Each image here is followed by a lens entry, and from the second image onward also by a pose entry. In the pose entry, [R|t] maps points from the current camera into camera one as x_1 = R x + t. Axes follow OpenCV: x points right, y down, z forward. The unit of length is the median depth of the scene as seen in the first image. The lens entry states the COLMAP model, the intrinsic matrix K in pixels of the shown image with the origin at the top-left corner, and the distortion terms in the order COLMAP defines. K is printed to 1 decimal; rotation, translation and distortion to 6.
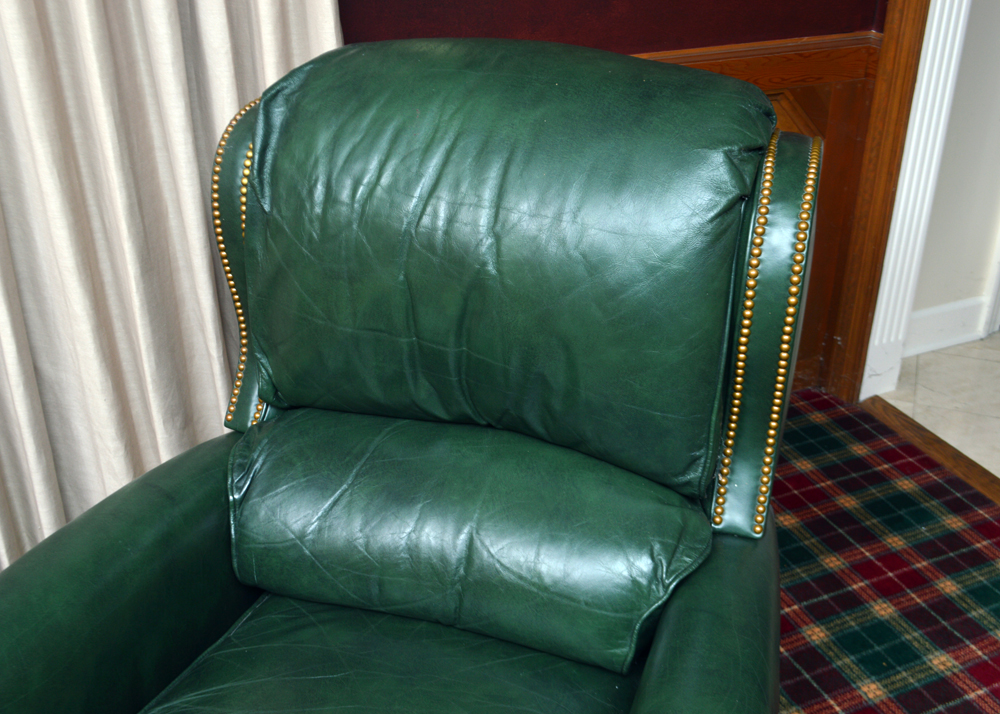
lens RADIAL K [[1072.6, 0, 501.3], [0, 1072.6, 362.7], [0, 0, 1]] dist [-0.017237, 0.000000]
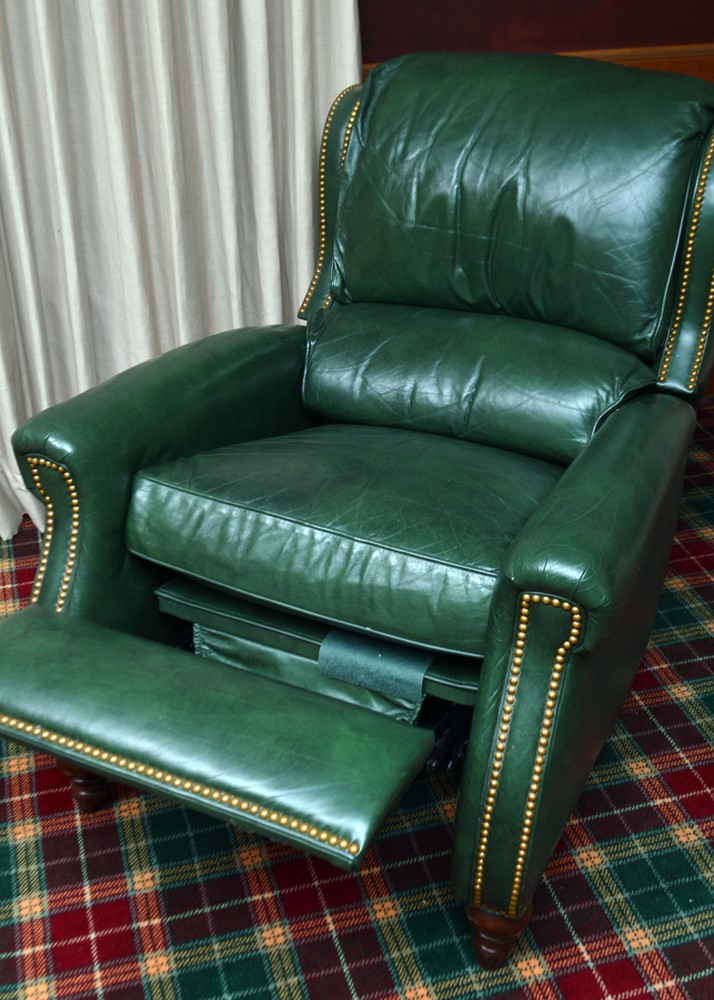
lens RADIAL K [[1198.2, 0, 364.5], [0, 1198.2, 501.7], [0, 0, 1]] dist [-0.021773, 0.000000]
pose [[0.992883, 0.060213, -0.102753, 0.032916], [-0.056285, 0.997584, 0.040710, 0.231627], [0.104956, -0.034637, 0.993873, -0.428925]]
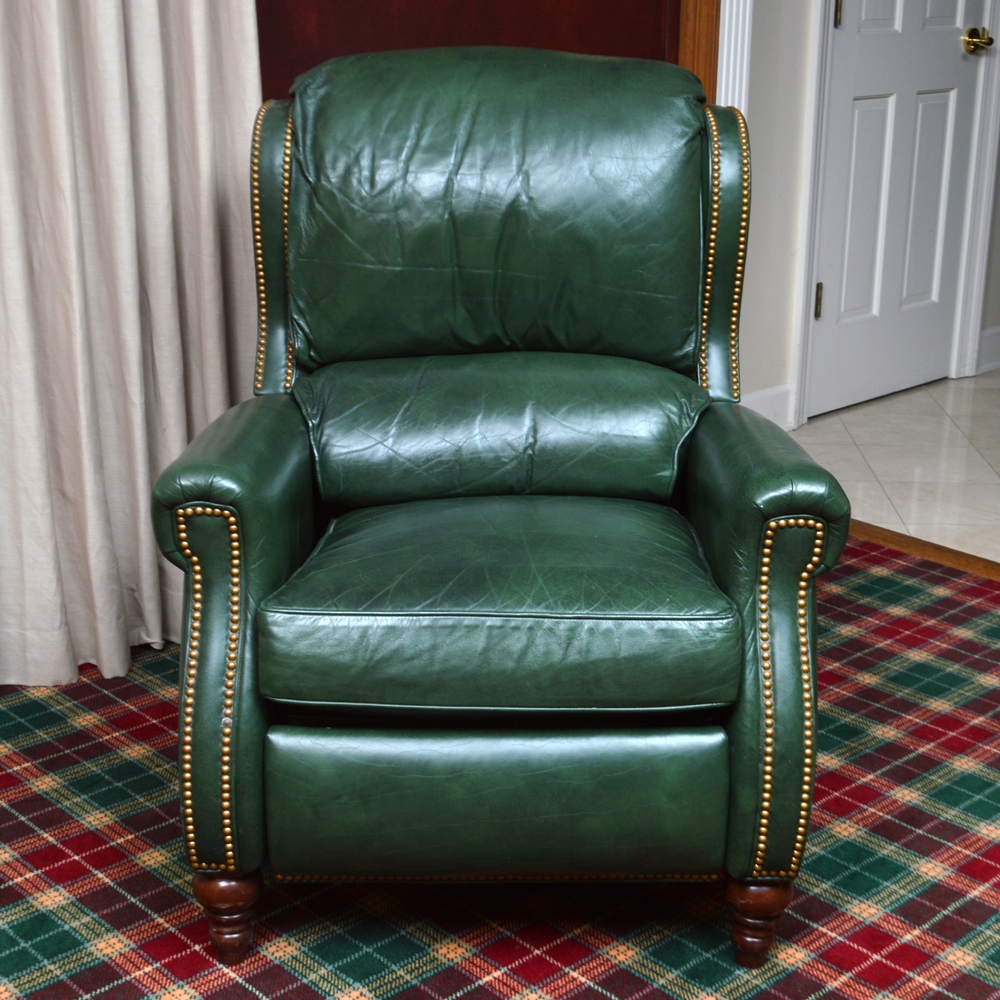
lens RADIAL K [[1725.4, 0, 499.7], [0, 1725.4, 507.4], [0, 0, 1]] dist [-0.011997, 0.000000]
pose [[0.942341, -0.095830, 0.320641, -0.679977], [0.149576, 0.977704, -0.147386, 0.532769], [-0.299368, 0.186848, 0.935664, -0.795667]]
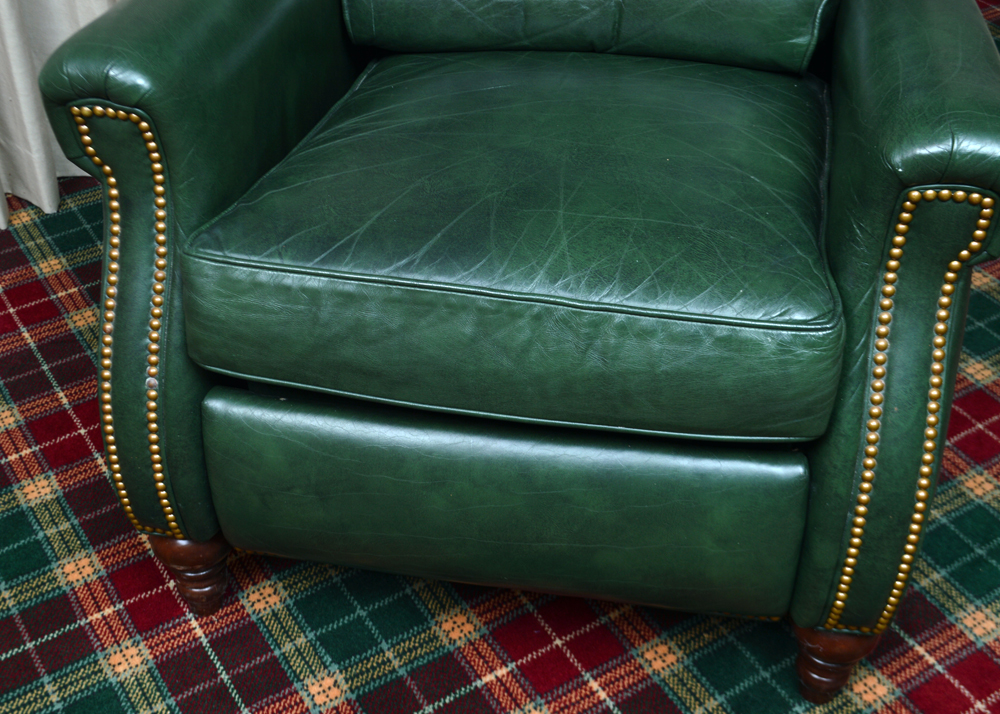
lens RADIAL K [[1378.1, 0, 500.0], [0, 1378.1, 357.6], [0, 0, 1]] dist [-0.021881, 0.000000]
pose [[0.989381, -0.097880, 0.107444, -0.281397], [0.077101, 0.980105, 0.182890, 0.274069], [-0.123208, -0.172664, 0.977245, -0.180651]]
